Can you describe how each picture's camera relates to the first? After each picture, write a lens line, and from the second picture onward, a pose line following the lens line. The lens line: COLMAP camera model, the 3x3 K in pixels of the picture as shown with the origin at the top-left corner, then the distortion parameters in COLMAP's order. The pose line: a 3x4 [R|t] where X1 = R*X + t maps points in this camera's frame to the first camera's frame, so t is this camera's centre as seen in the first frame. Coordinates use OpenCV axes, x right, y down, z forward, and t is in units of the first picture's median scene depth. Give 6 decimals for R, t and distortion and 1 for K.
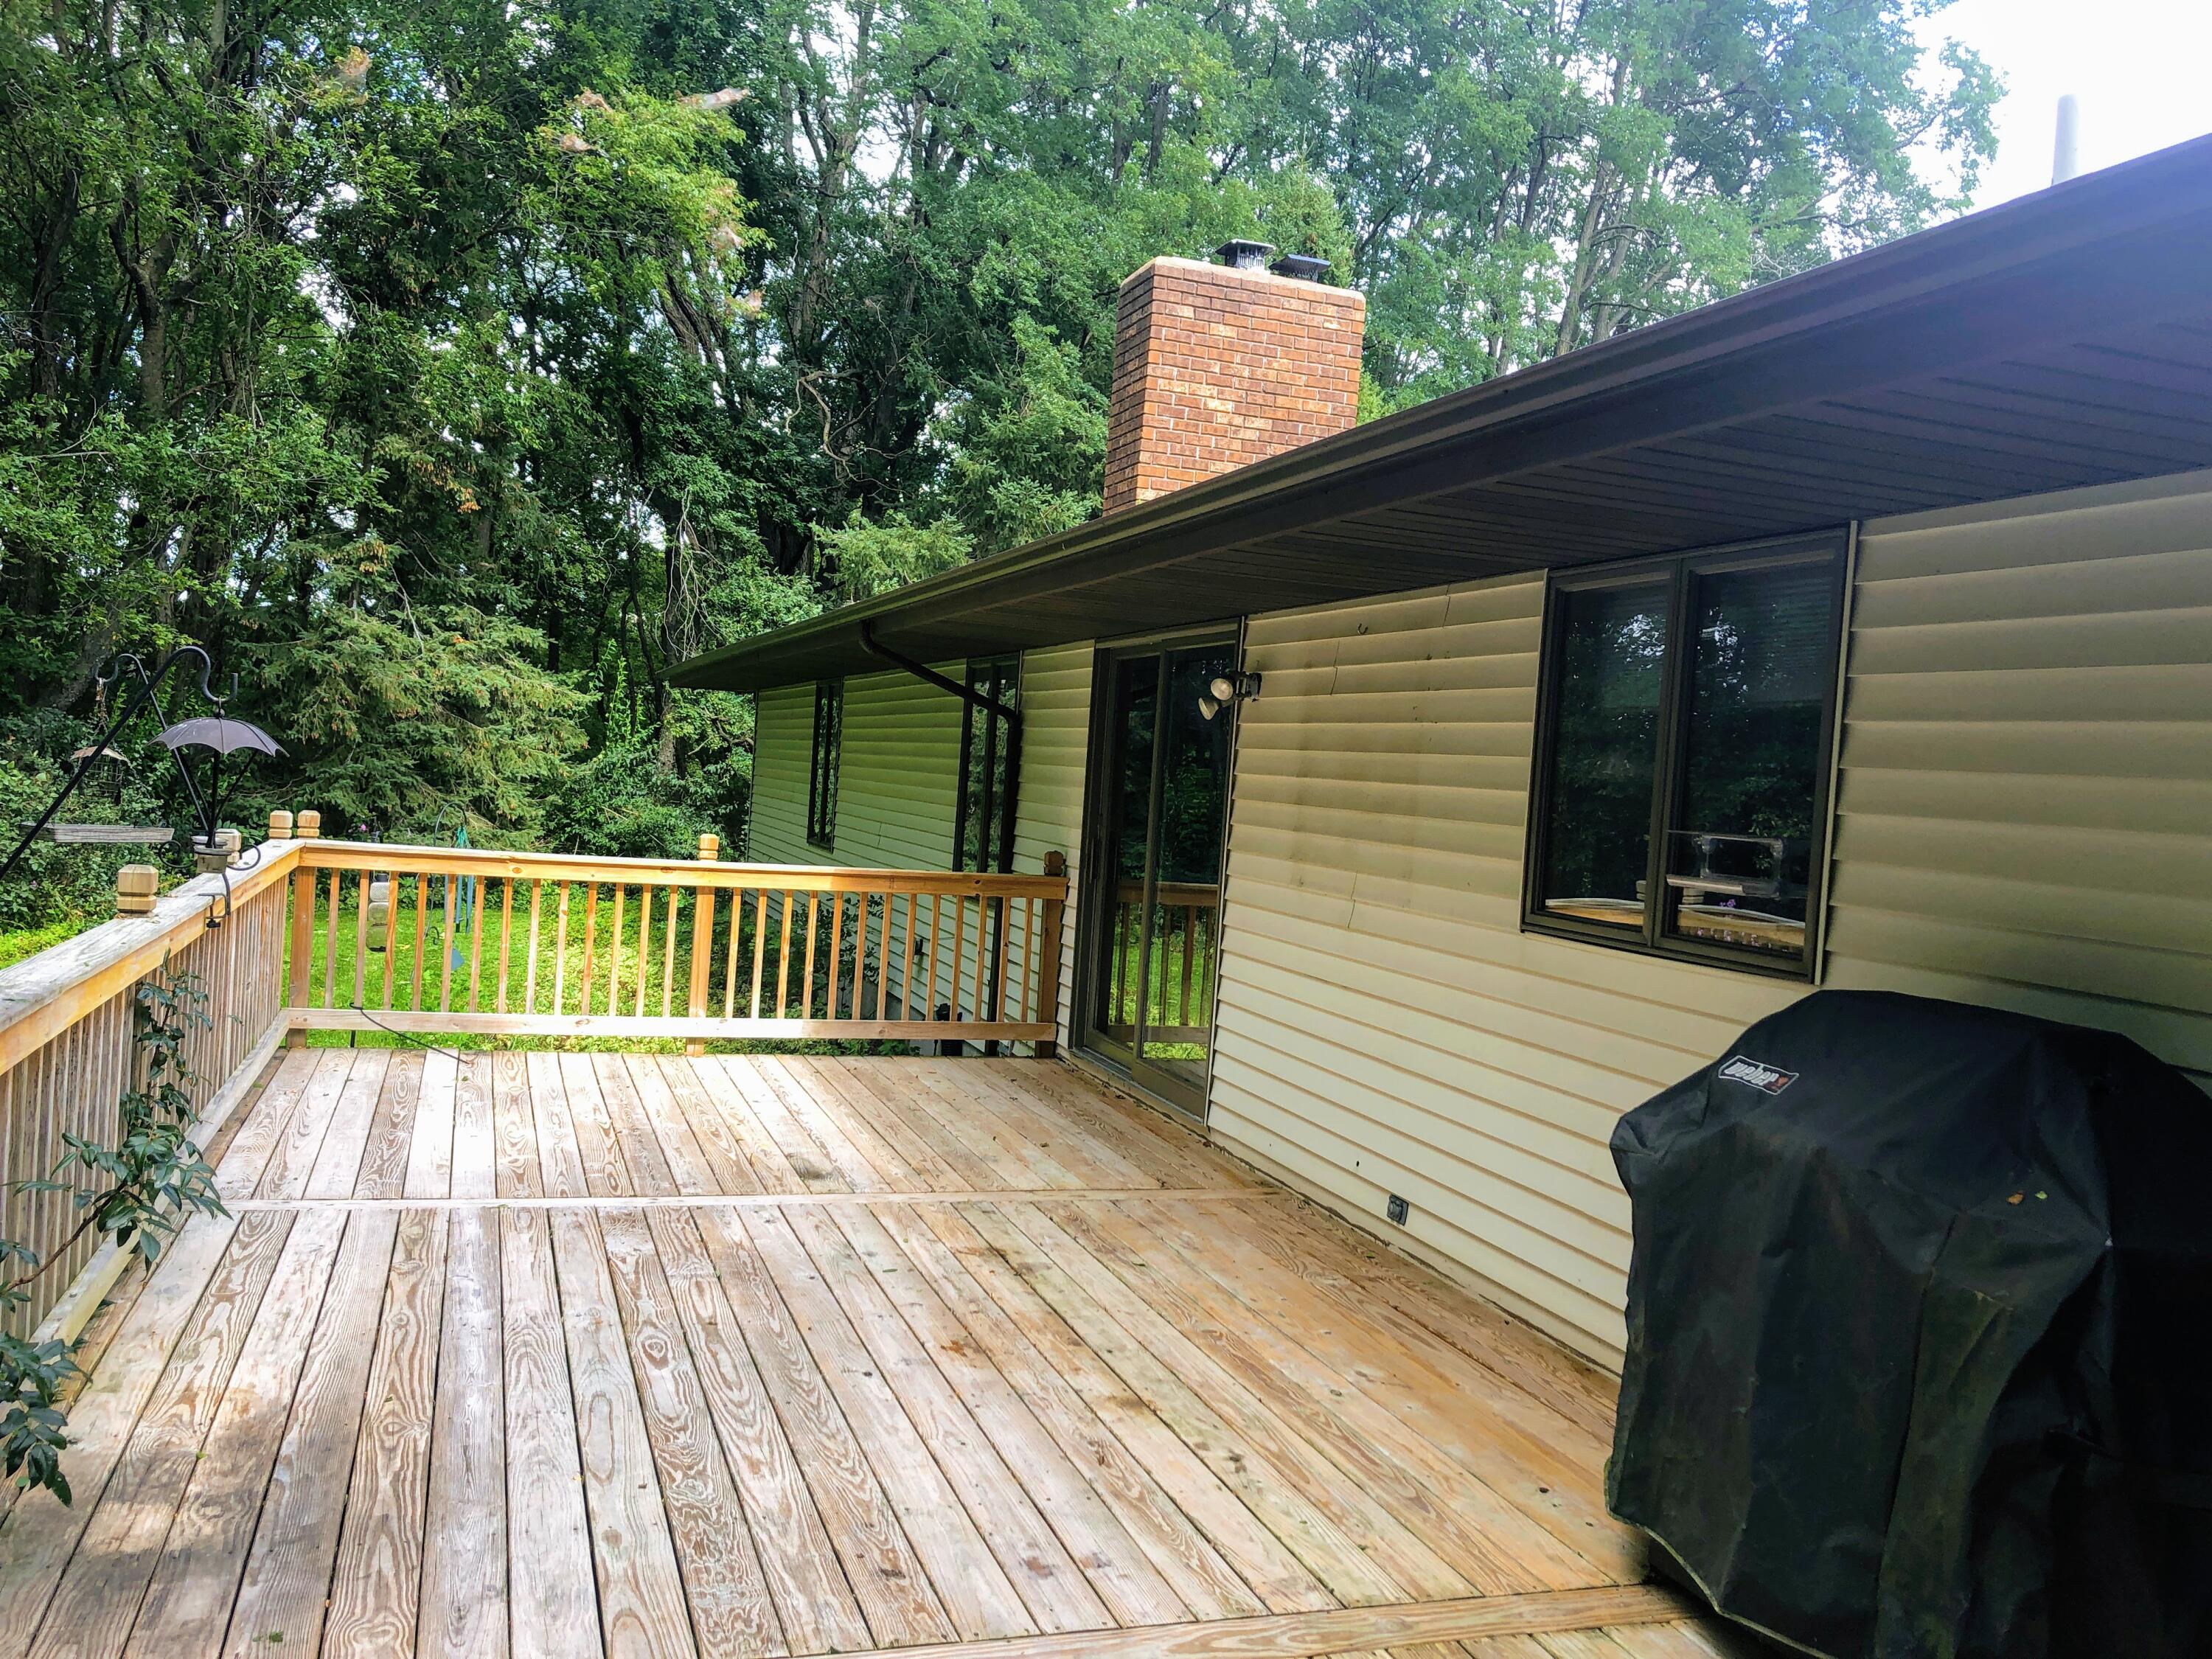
lens RADIAL K [[1844.2, 0, 1090.6], [0, 1844.2, 847.9], [0, 0, 1]] dist [0.034532, -0.018629]
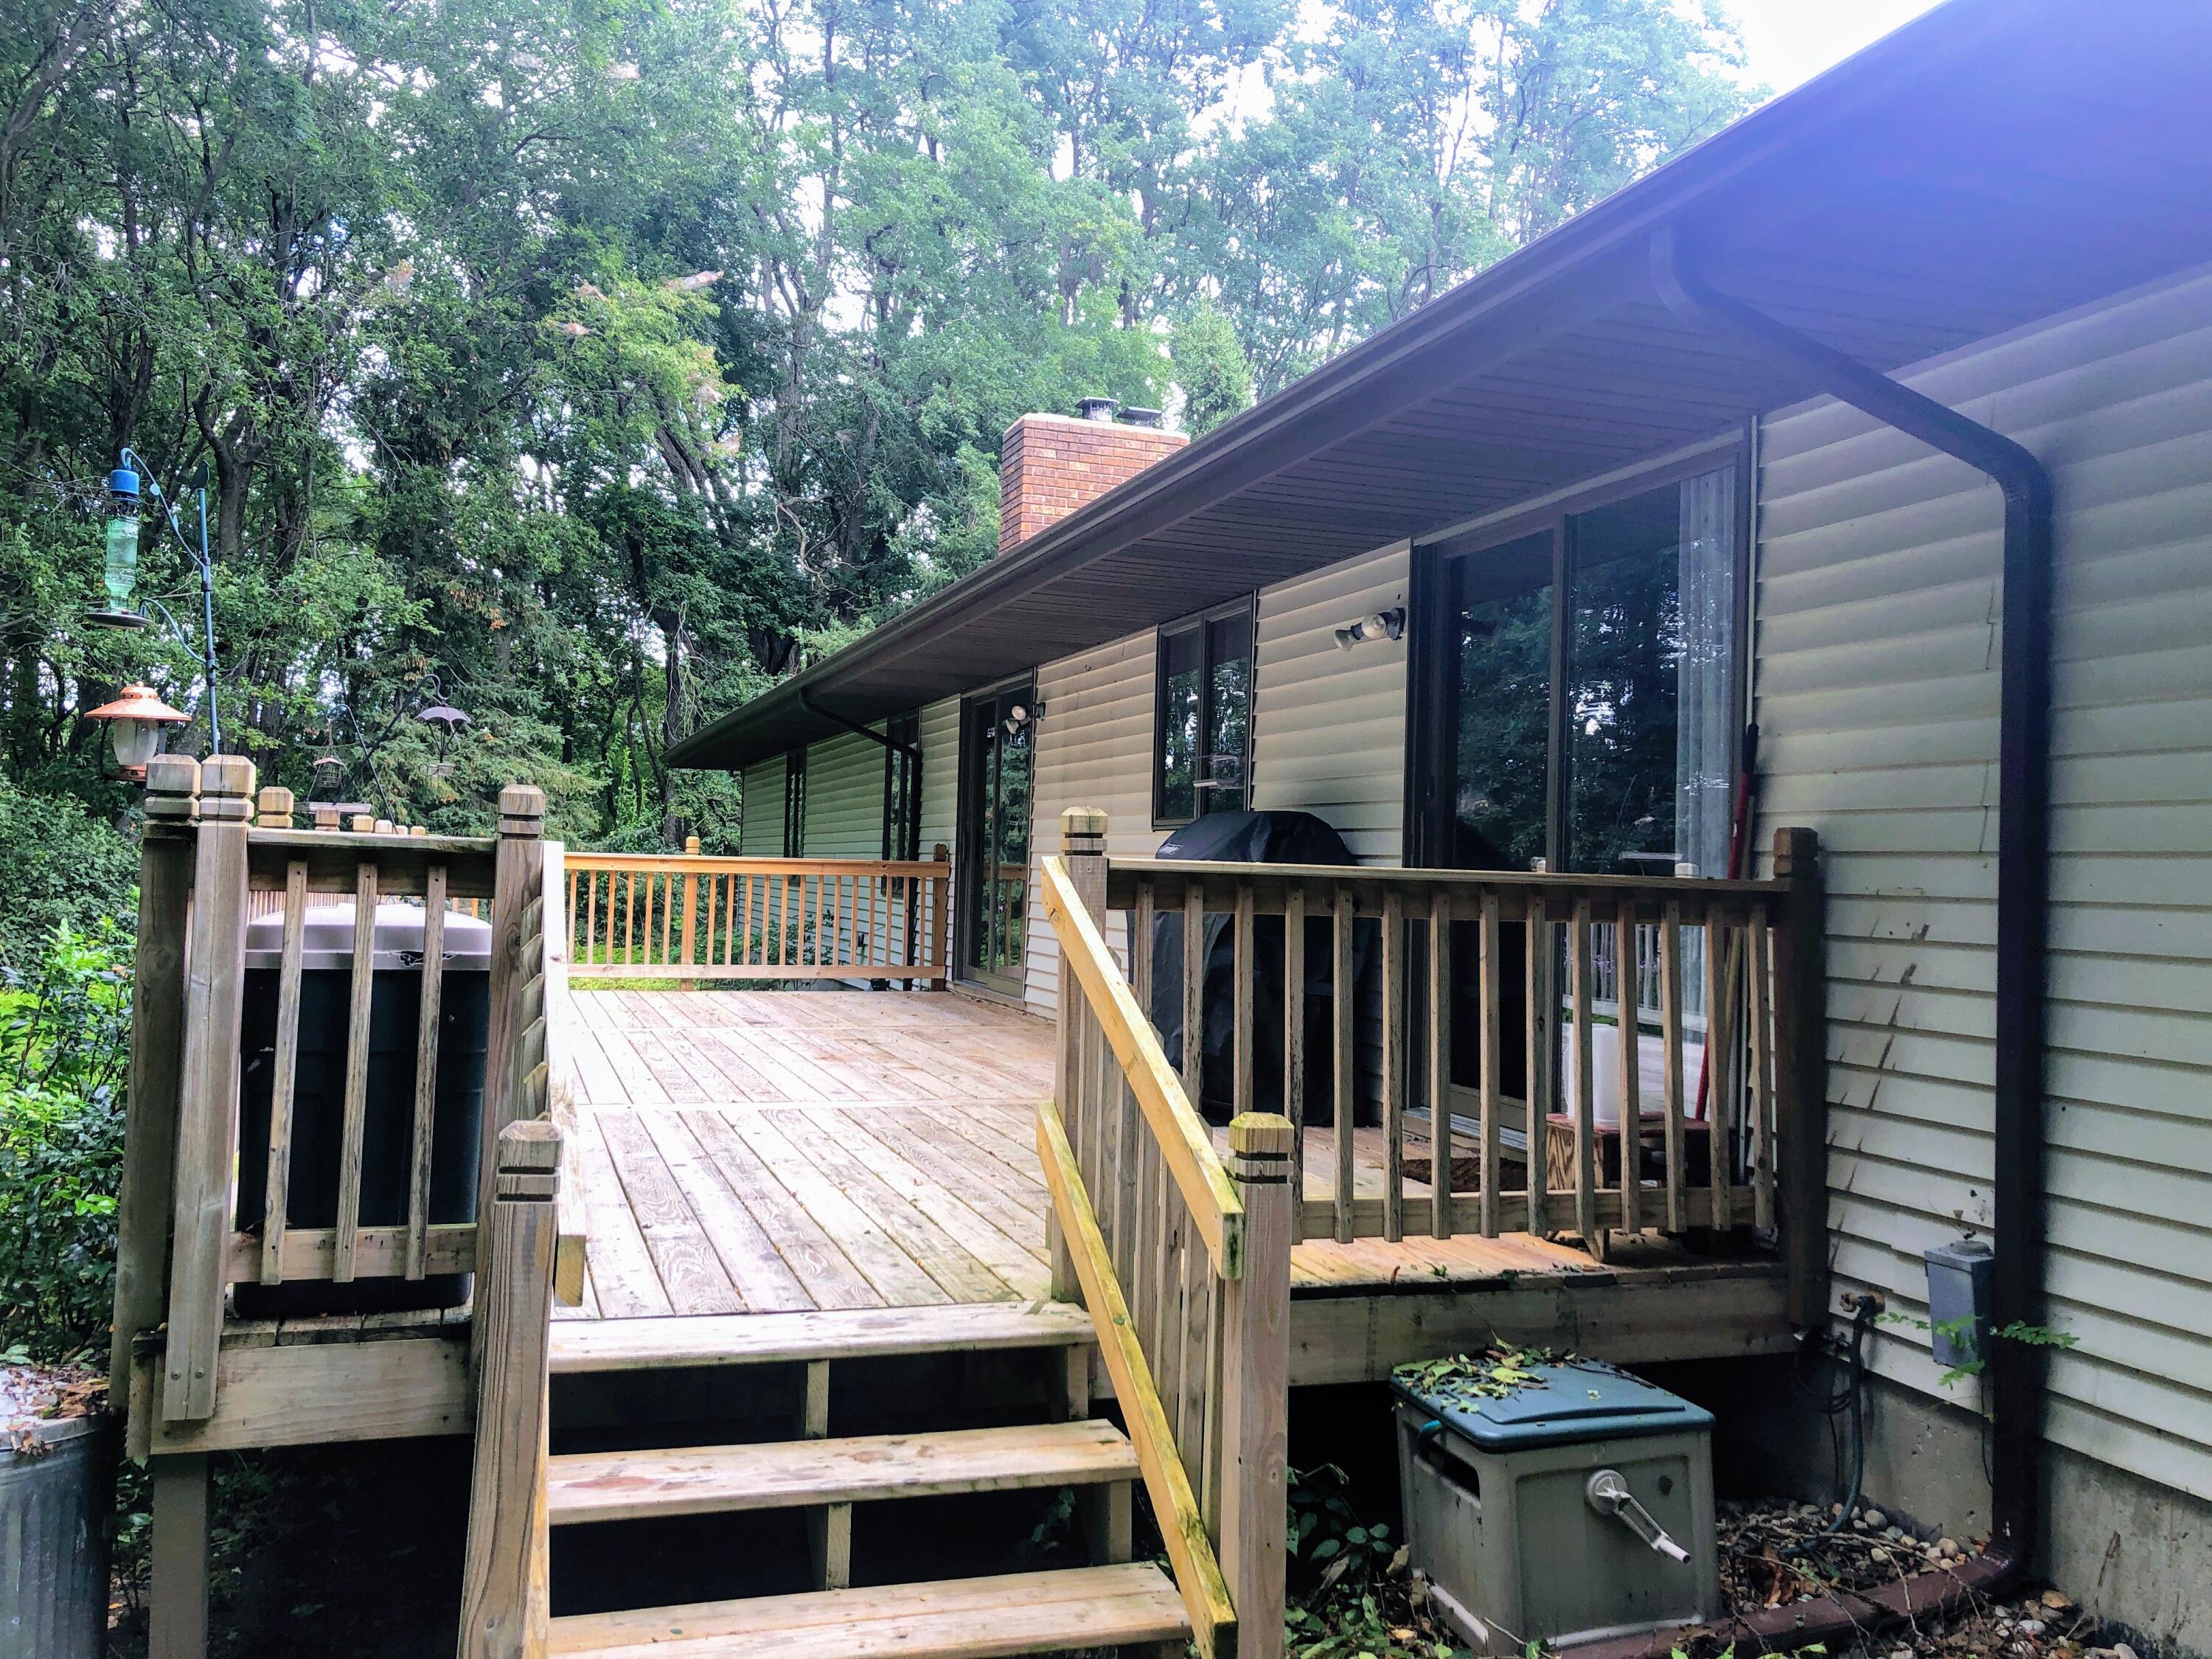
lens RADIAL K [[1844.2, 0, 1125.5], [0, 1844.2, 823.0], [0, 0, 1]] dist [0.034532, -0.018629]
pose [[0.999032, -0.041775, 0.013779, 0.047951], [0.042587, 0.996969, -0.065111, 0.038852], [-0.011017, 0.065634, 0.997783, -0.189357]]
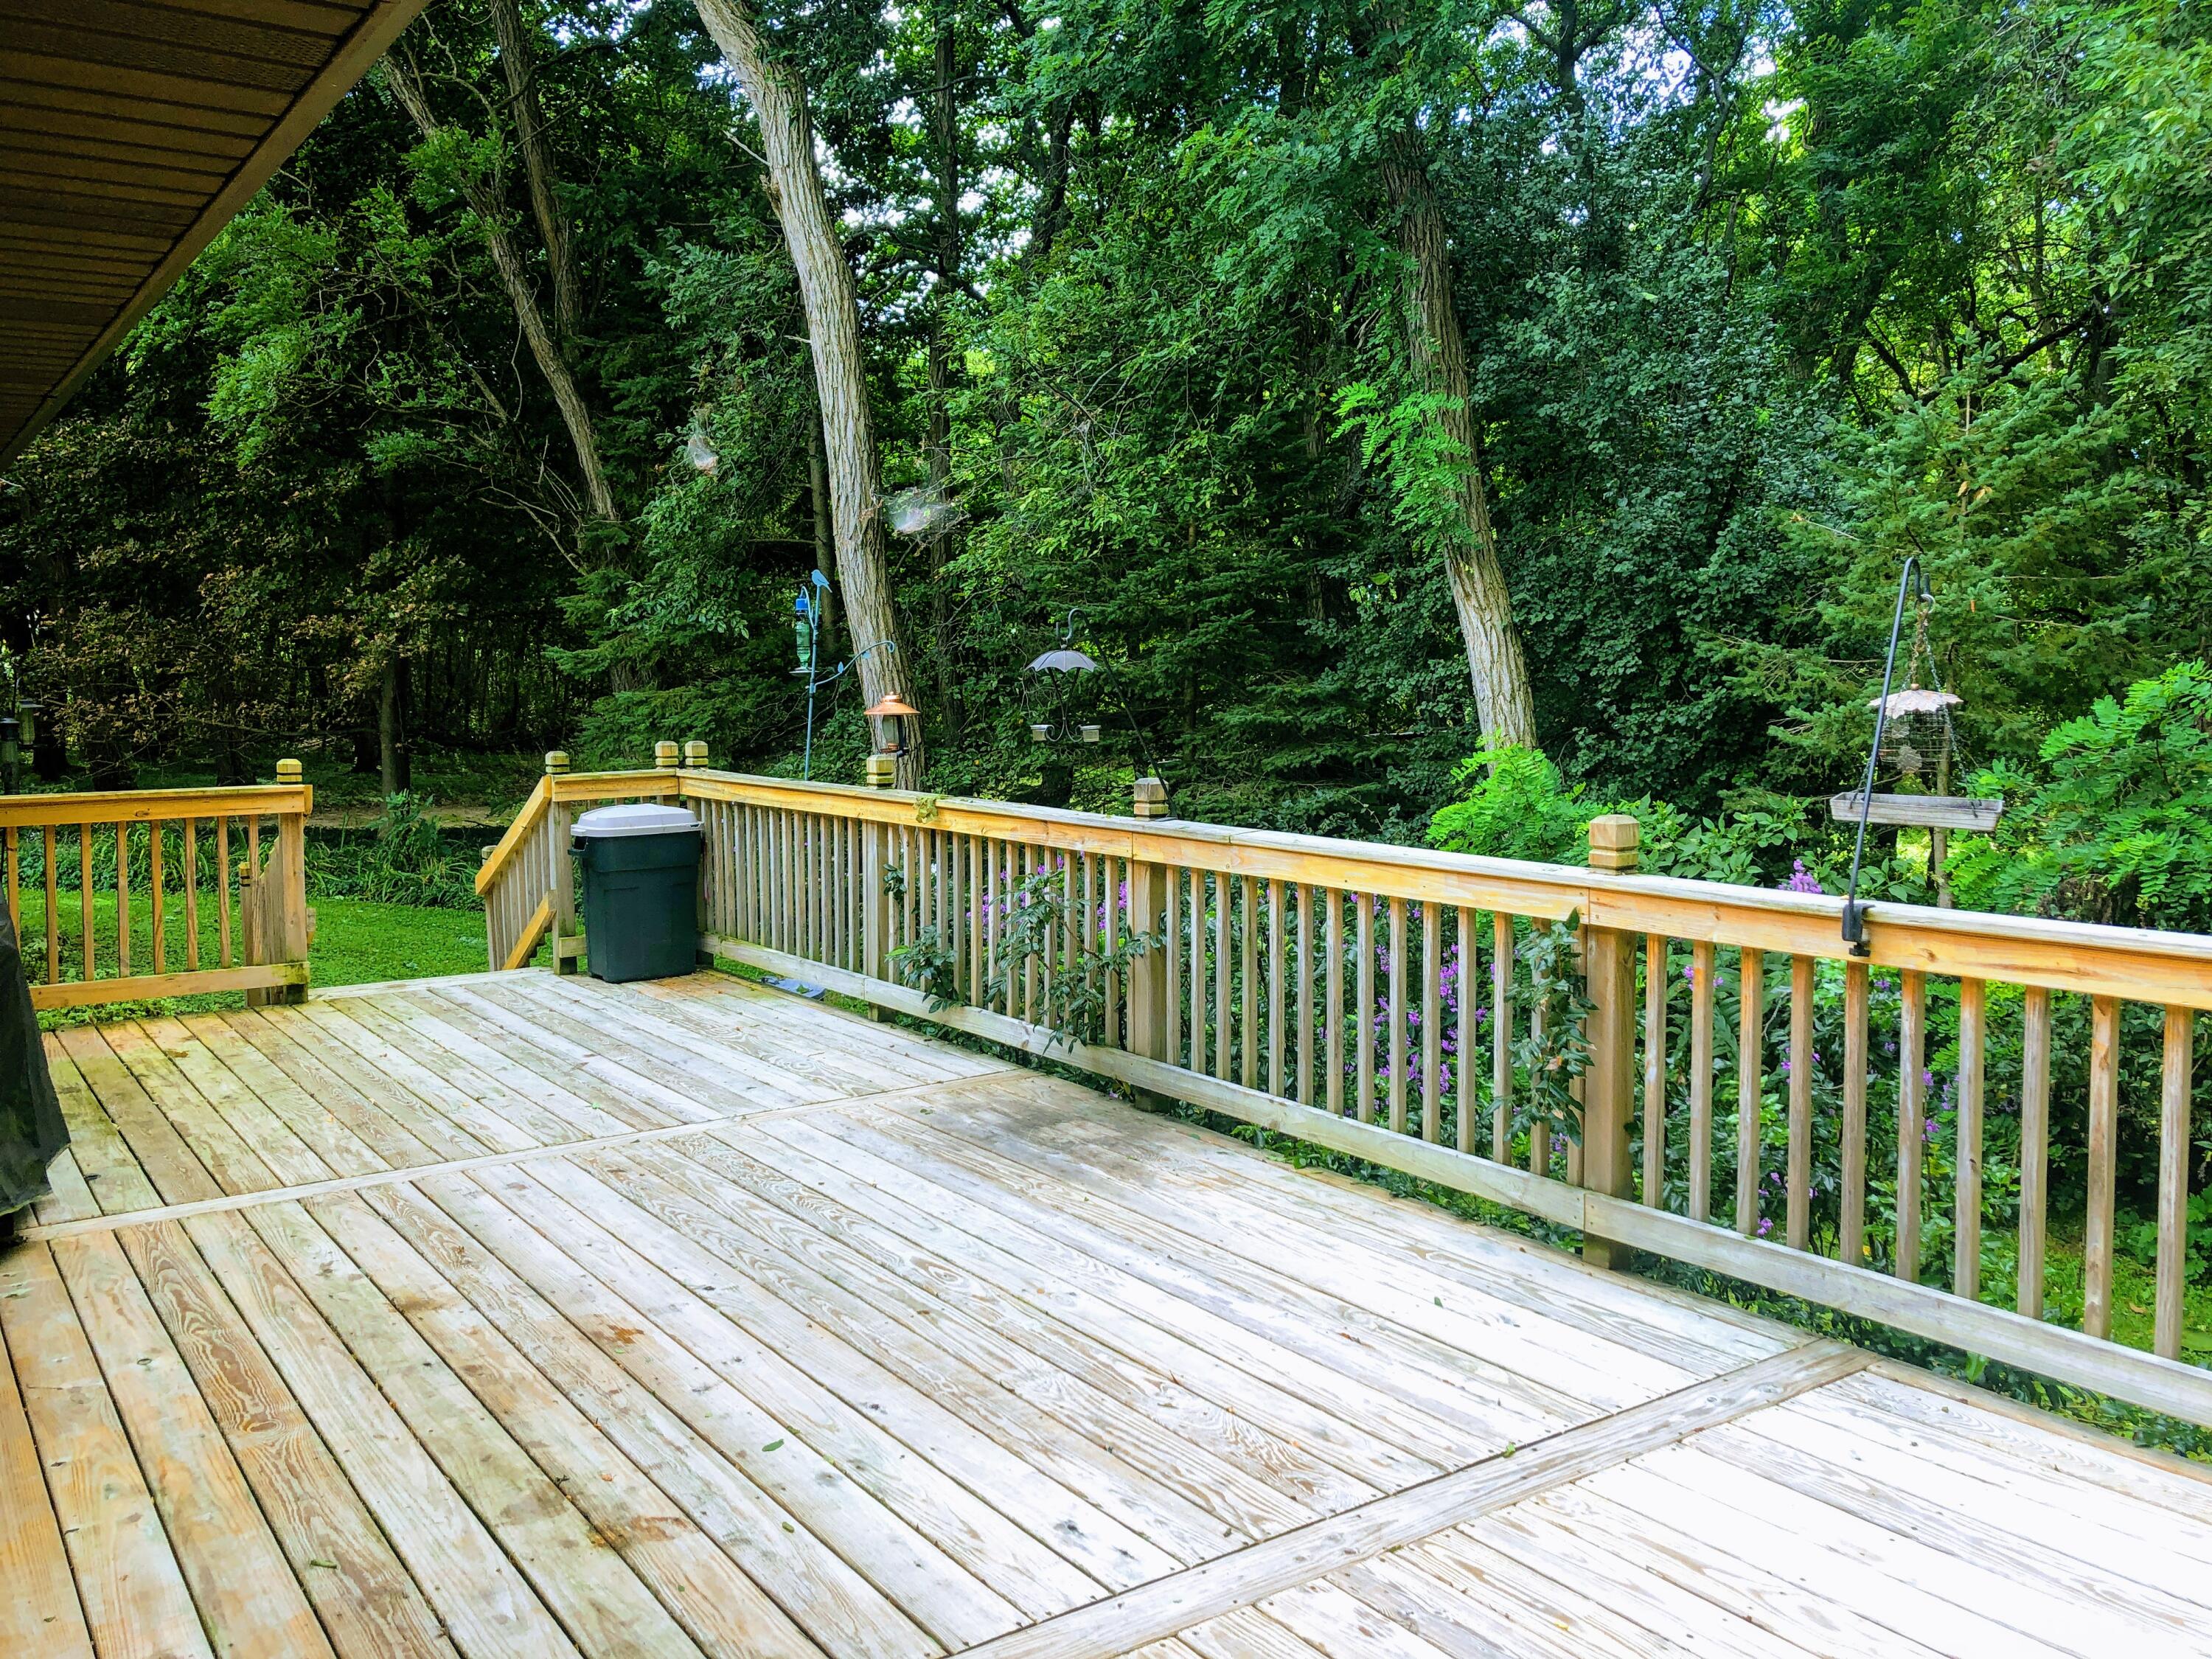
lens RADIAL K [[1844.2, 0, 1107.2], [0, 1844.2, 823.9], [0, 0, 1]] dist [0.034532, -0.018629]
pose [[-0.957600, -0.034891, -0.285982, -0.011917], [-0.068698, 0.991660, 0.109047, -0.023694], [0.279792, 0.124070, -0.952010, 0.646372]]
